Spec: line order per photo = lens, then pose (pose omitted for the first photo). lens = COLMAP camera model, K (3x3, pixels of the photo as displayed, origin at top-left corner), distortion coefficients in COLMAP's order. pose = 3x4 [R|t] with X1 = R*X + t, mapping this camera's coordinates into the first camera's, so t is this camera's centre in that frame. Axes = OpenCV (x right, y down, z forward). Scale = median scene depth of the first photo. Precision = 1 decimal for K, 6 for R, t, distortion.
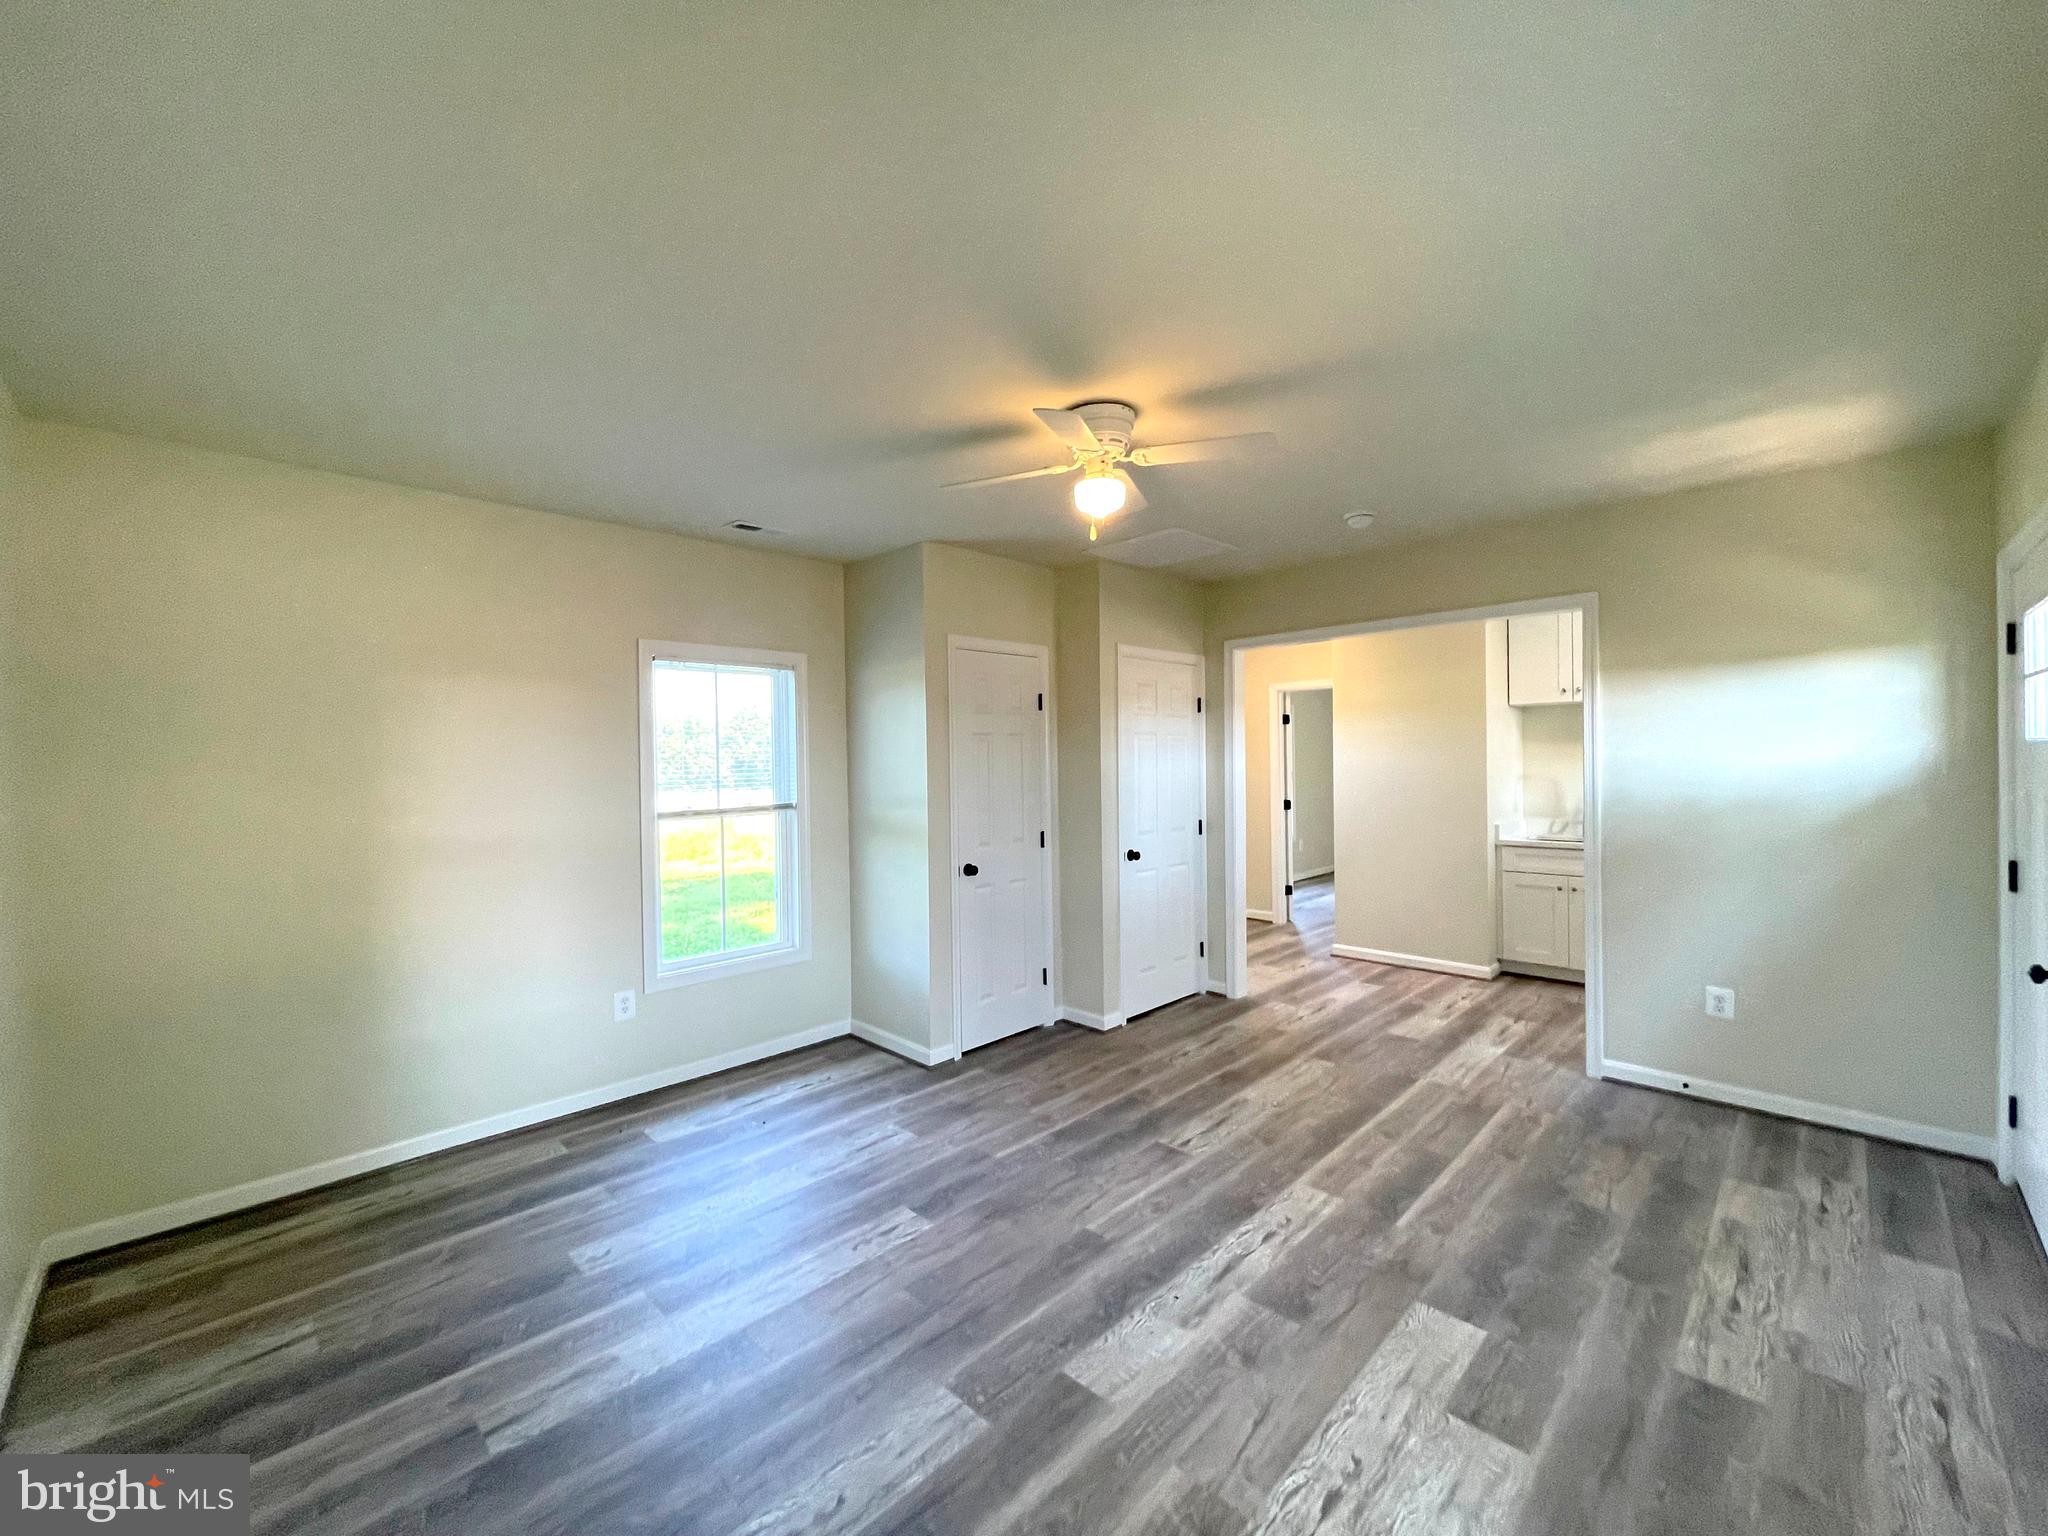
lens RADIAL K [[827.4, 0, 1017.7], [0, 827.4, 767.1], [0, 0, 1]] dist [-0.002023, -0.000295]
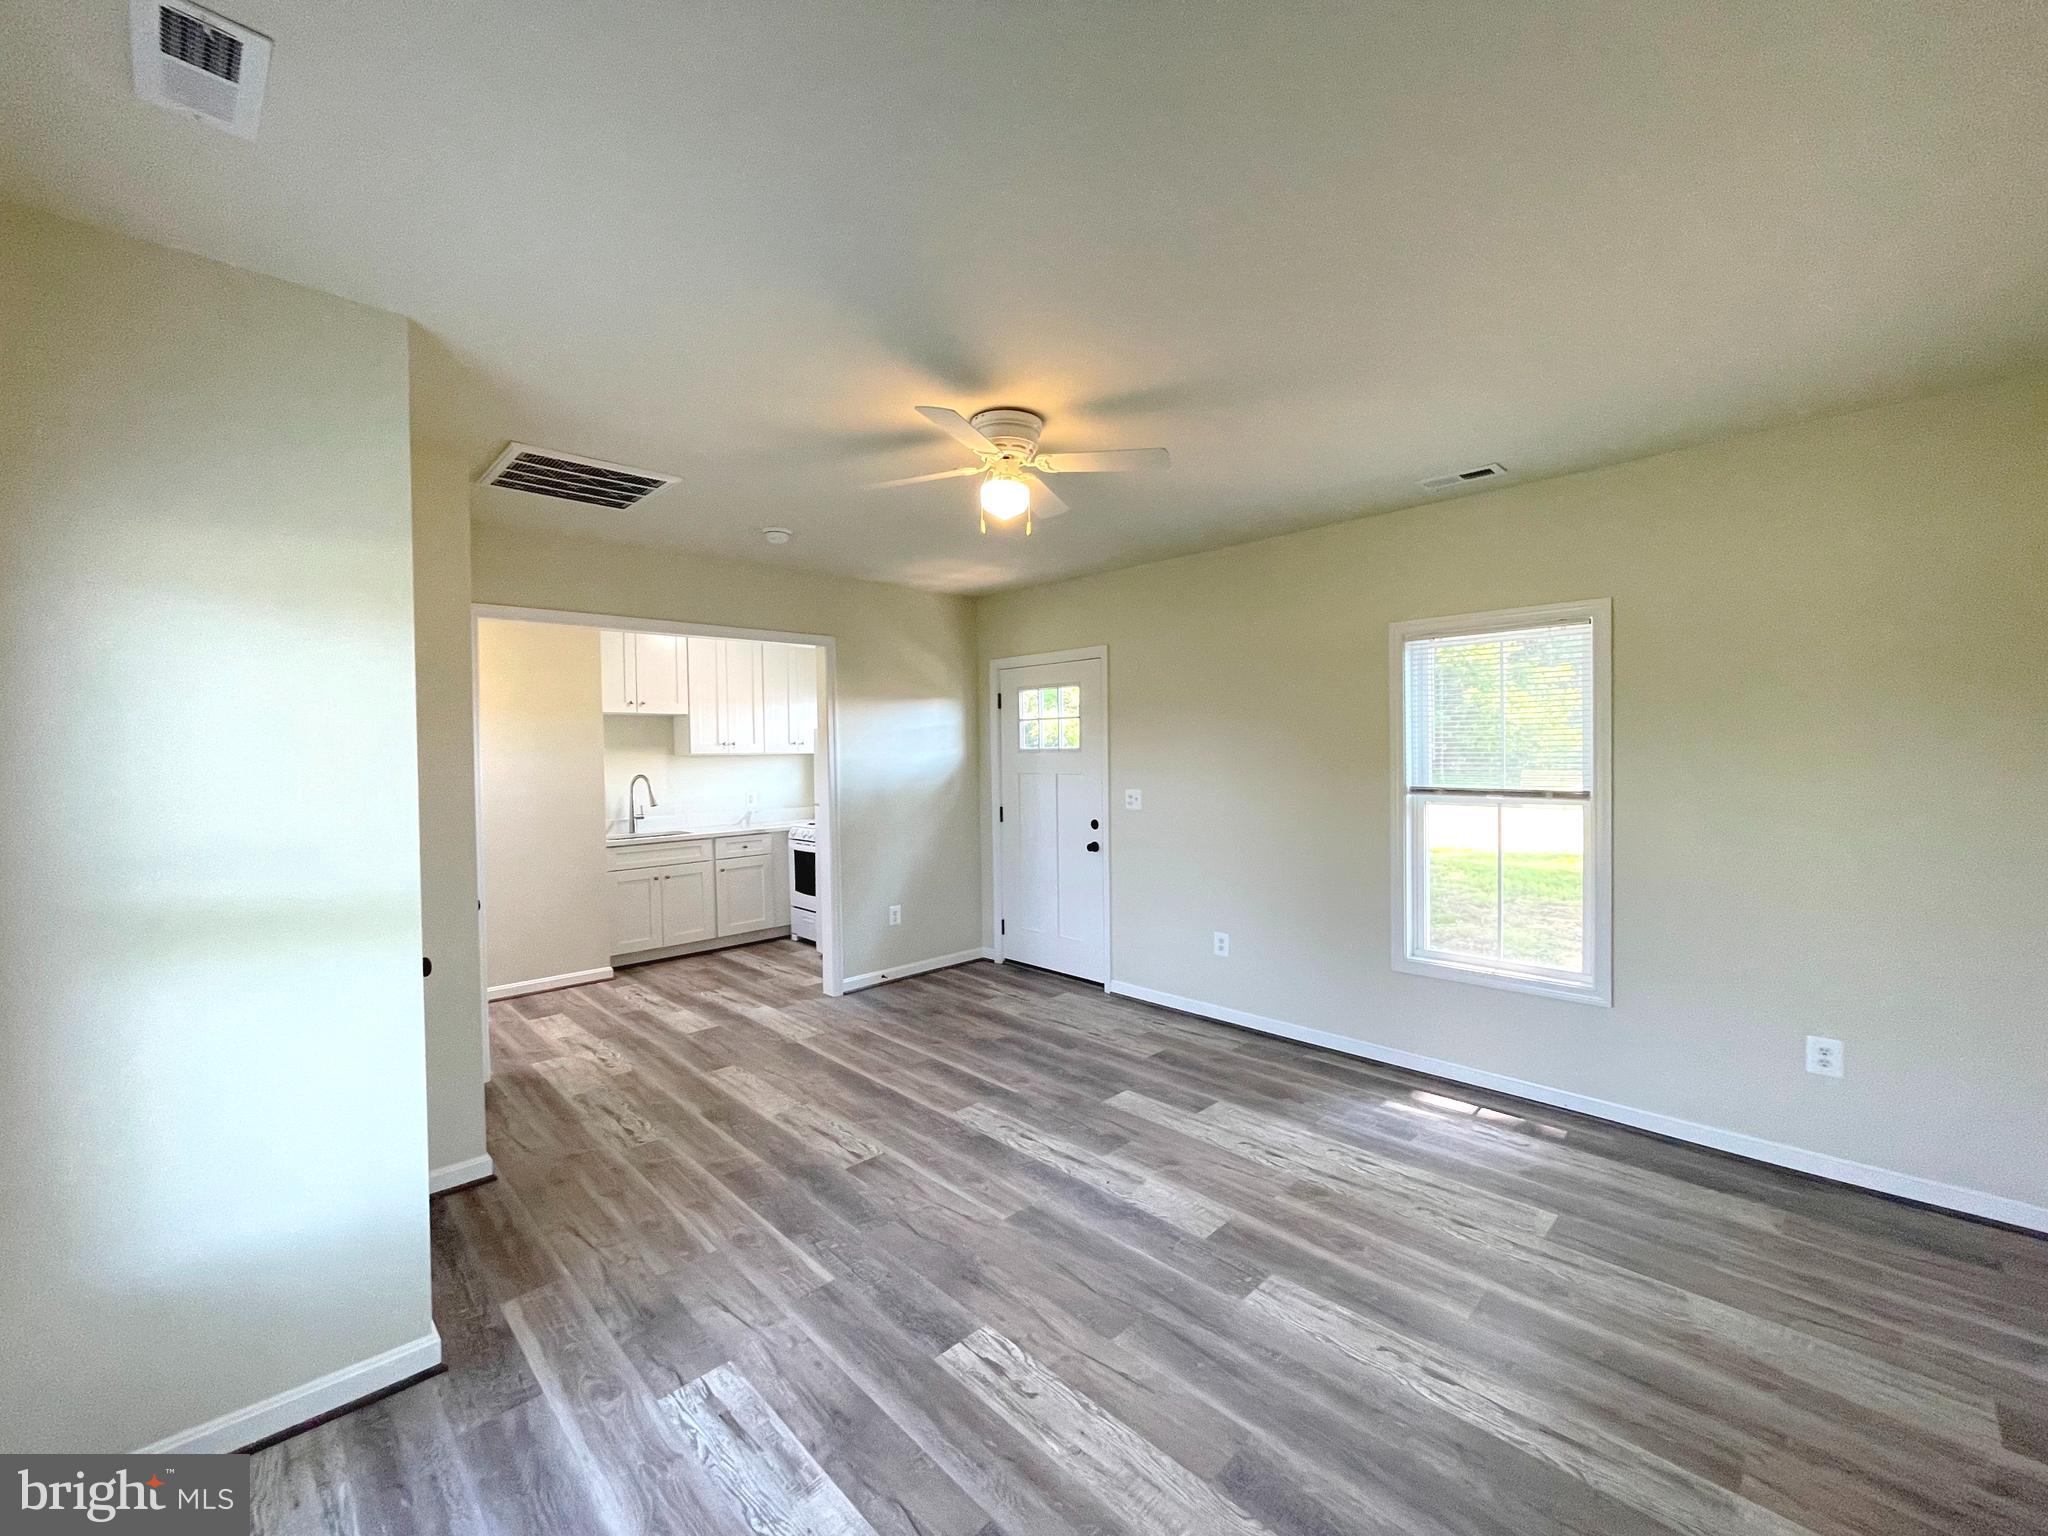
lens RADIAL K [[827.4, 0, 1017.7], [0, 827.4, 767.1], [0, 0, 1]] dist [-0.002023, -0.000295]
pose [[0.013368, -0.003234, 0.999905, -0.774947], [0.024390, 0.999698, 0.002907, 0.005506], [-0.999613, 0.024348, 0.013443, 0.807968]]
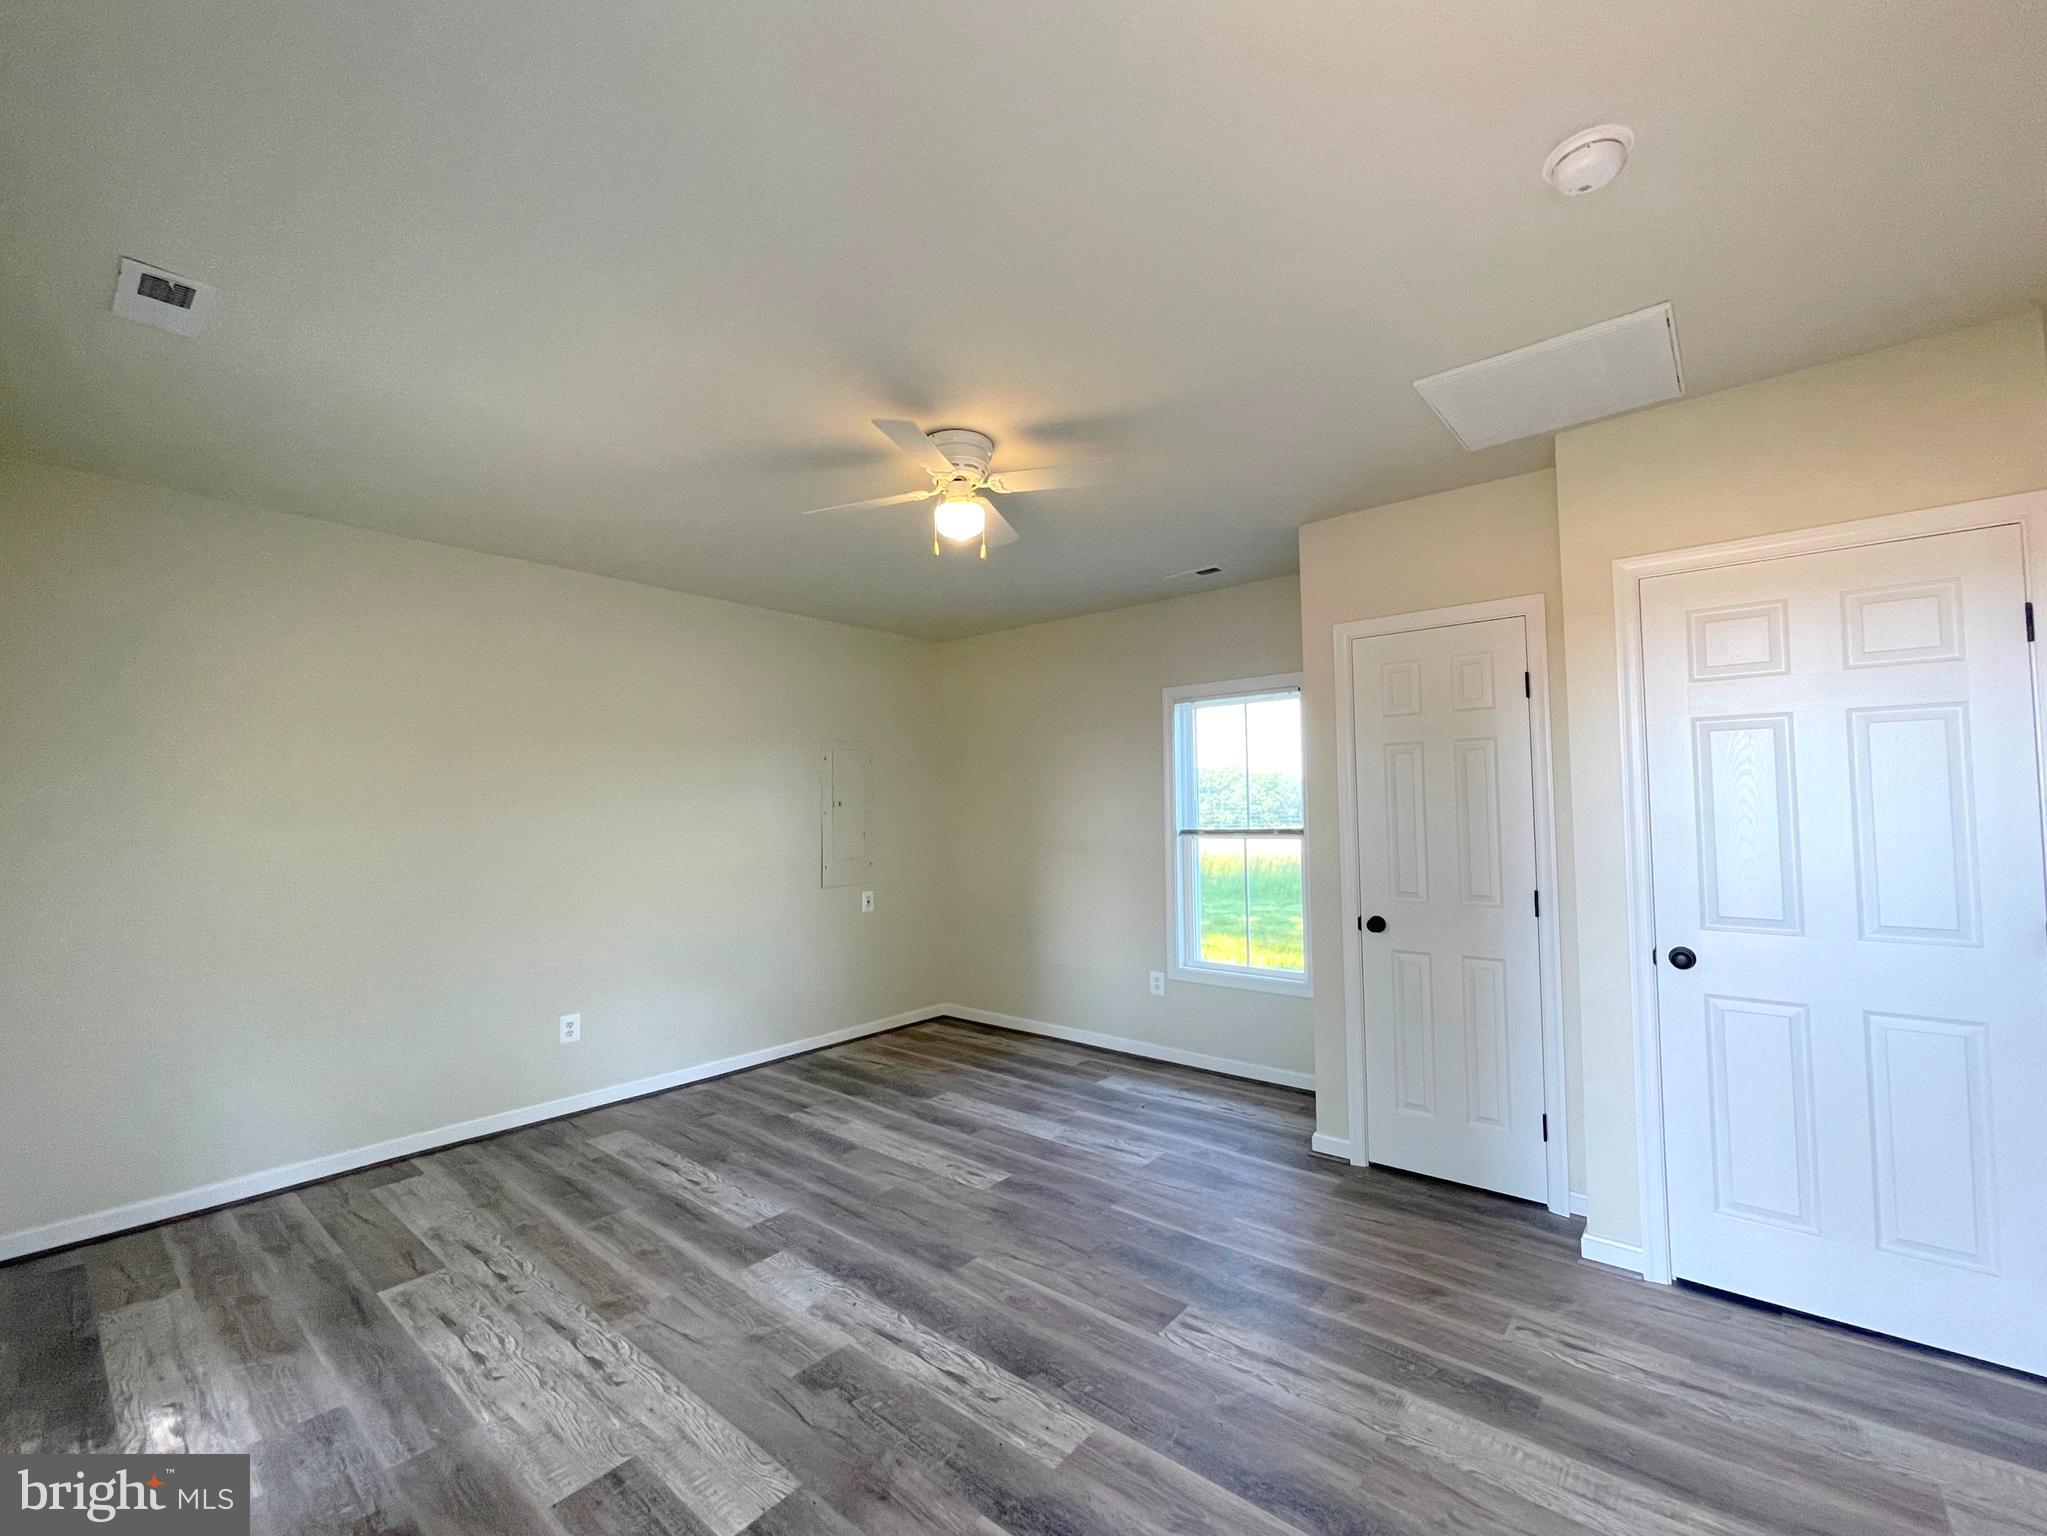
lens RADIAL K [[849.8, 0, 1023.5], [0, 849.8, 768.0], [0, 0, 1]] dist [-0.001160, 0.000067]
pose [[0.084608, -0.036610, -0.995742, 0.936600], [0.000119, 0.999325, -0.036731, 0.012603], [0.996414, 0.002989, 0.084556, 0.817397]]
